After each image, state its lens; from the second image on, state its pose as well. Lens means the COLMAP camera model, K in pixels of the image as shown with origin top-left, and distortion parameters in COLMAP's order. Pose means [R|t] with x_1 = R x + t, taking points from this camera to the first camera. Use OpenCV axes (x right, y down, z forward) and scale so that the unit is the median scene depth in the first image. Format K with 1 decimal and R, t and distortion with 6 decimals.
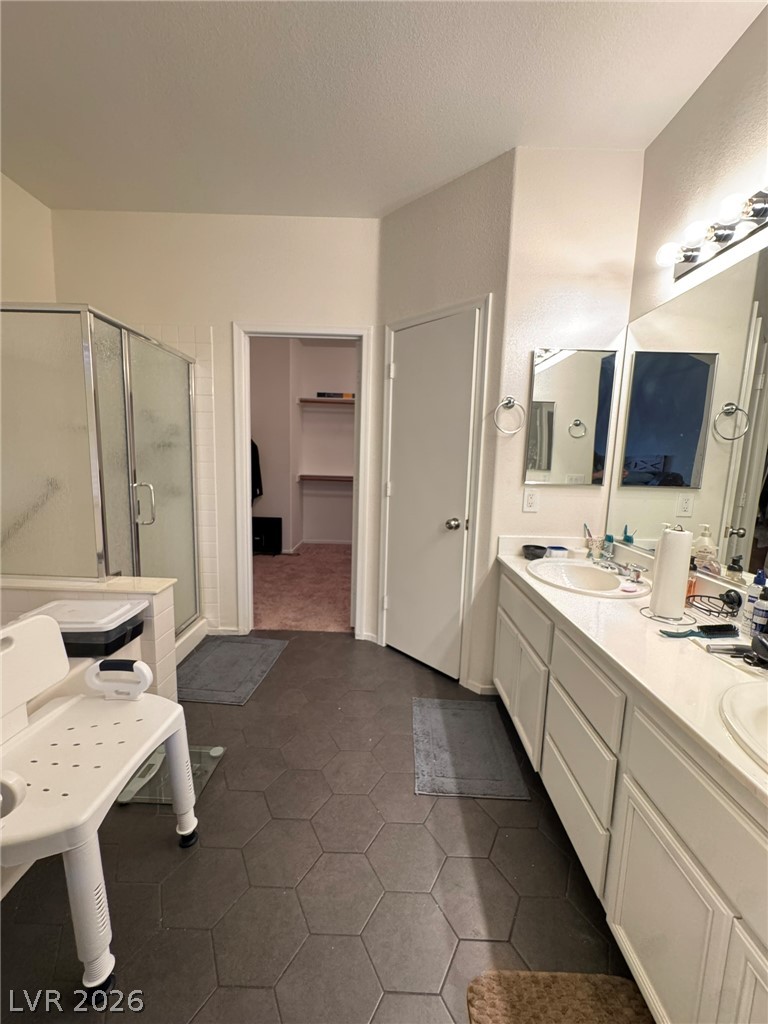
lens RADIAL K [[408.9, 0, 384.4], [0, 408.9, 511.5], [0, 0, 1]] dist [-0.002402, 0.000317]
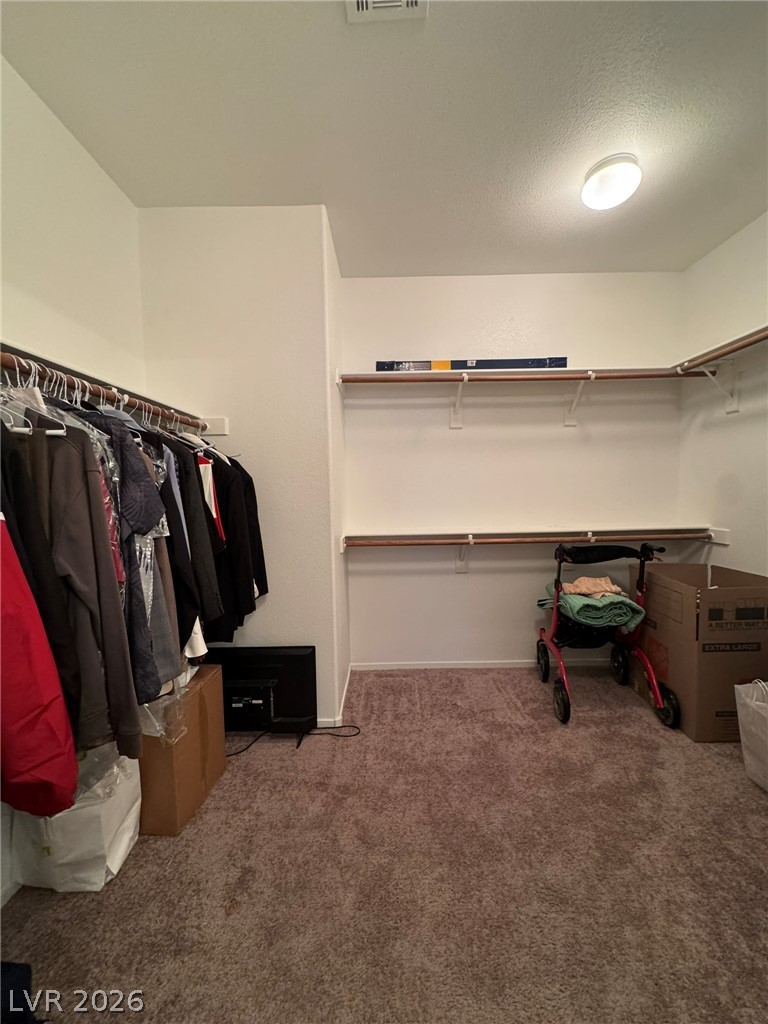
lens RADIAL K [[408.9, 0, 379.6], [0, 408.9, 511.3], [0, 0, 1]] dist [-0.002402, 0.000317]
pose [[0.998554, -0.049772, -0.020294, -0.420112], [0.047969, 0.995532, -0.081332, -0.208500], [0.024251, 0.080241, 0.996480, 1.420541]]
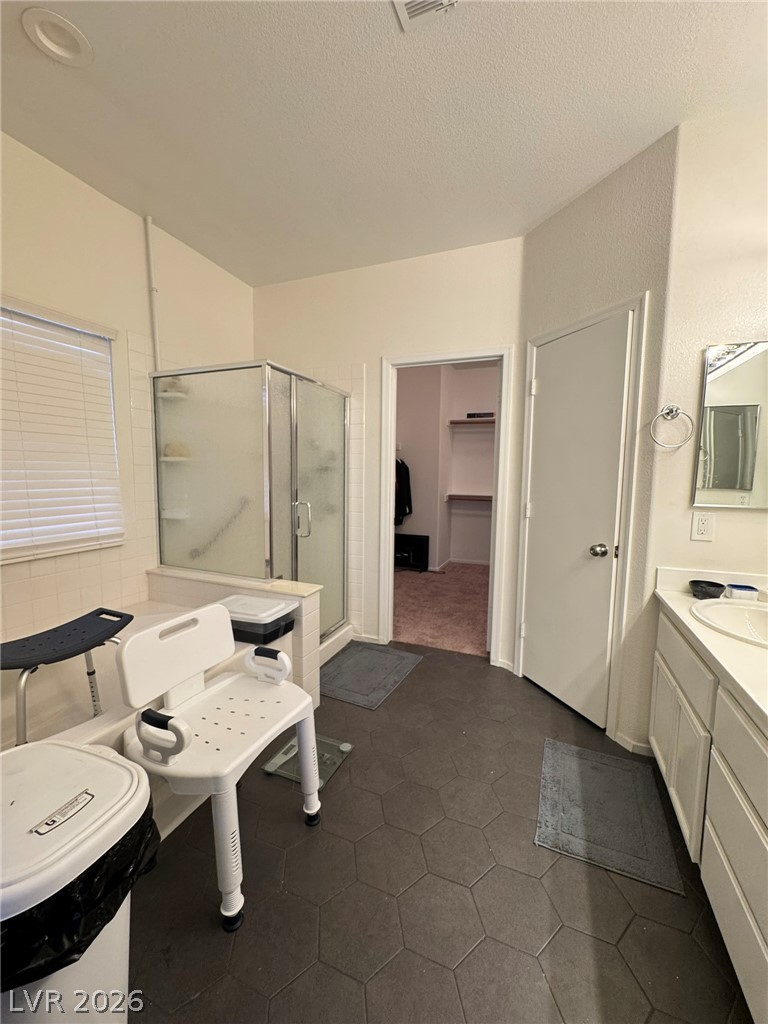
lens RADIAL K [[408.9, 0, 385.8], [0, 408.9, 511.8], [0, 0, 1]] dist [-0.002402, 0.000317]
pose [[0.929411, 0.018210, -0.368596, 0.067696], [-0.035401, 0.998575, -0.039929, -0.001689], [0.367344, 0.050159, 0.928732, -0.006552]]
